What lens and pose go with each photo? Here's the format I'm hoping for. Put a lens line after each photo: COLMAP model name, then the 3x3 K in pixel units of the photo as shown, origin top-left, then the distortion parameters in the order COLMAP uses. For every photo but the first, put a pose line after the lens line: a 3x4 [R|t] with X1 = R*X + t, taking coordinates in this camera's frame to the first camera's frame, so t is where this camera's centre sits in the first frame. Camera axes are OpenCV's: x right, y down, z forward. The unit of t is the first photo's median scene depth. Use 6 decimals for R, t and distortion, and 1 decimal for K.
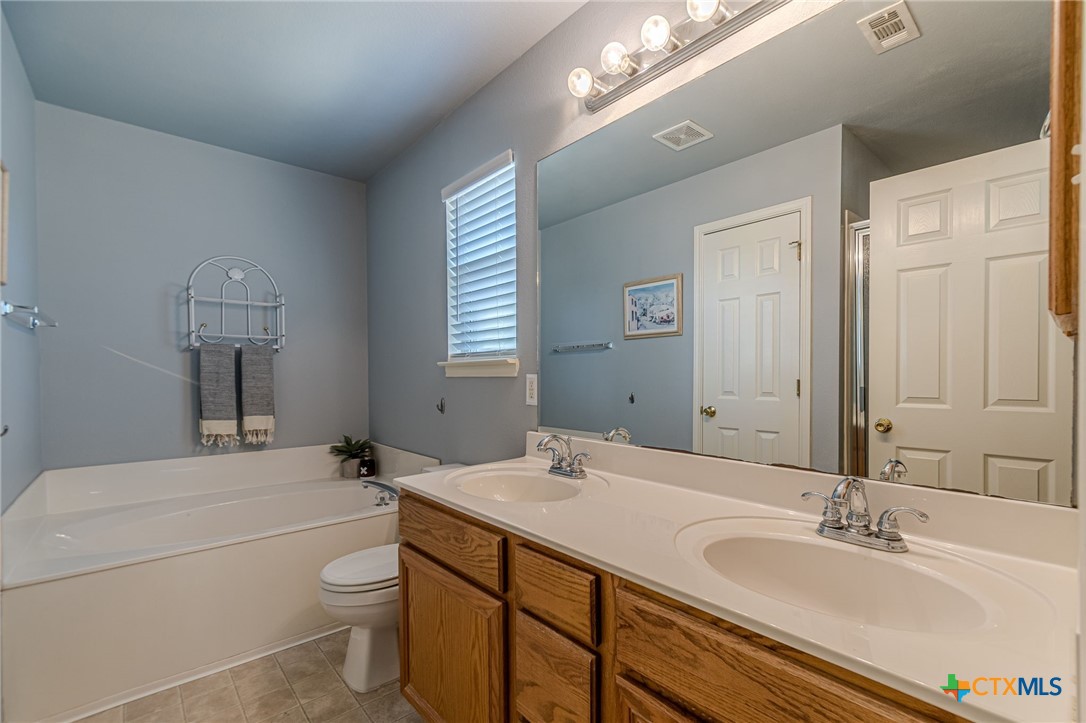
lens RADIAL K [[479.8, 0, 541.0], [0, 479.8, 383.9], [0, 0, 1]] dist [-0.000927, -0.001937]
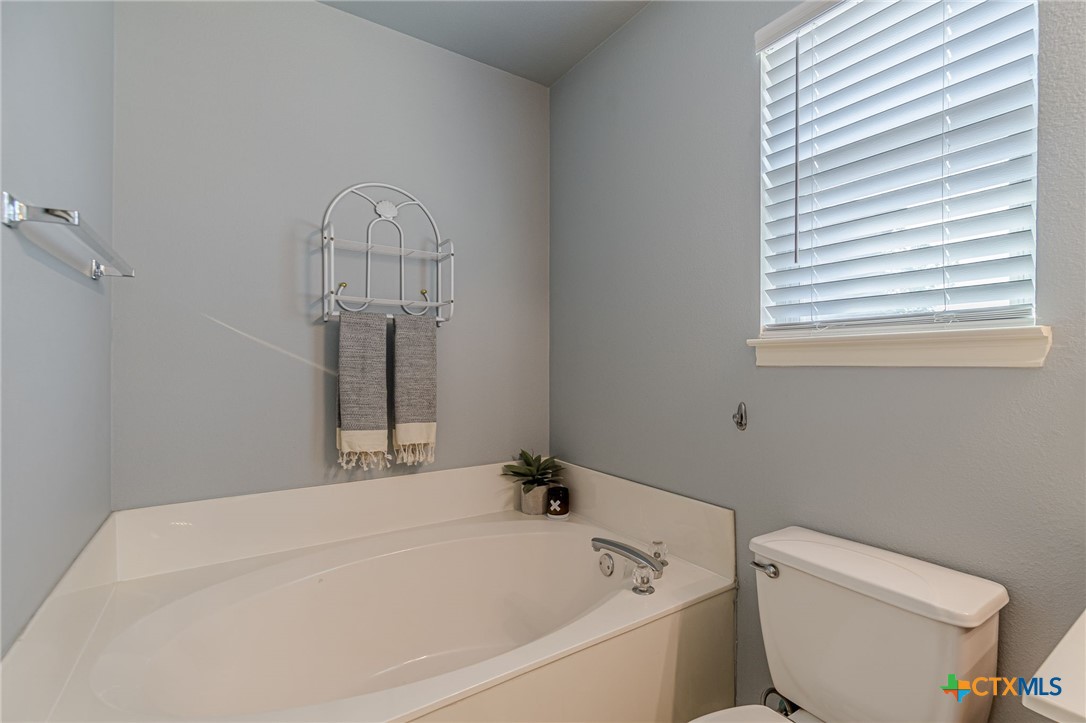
lens RADIAL K [[479.8, 0, 543.3], [0, 479.8, 362.6], [0, 0, 1]] dist [-0.000927, -0.001937]
pose [[0.992177, 0.005535, -0.124713, -0.349529], [-0.007882, 0.999801, -0.018329, -0.005422], [0.124587, 0.019168, 0.992024, 0.383453]]
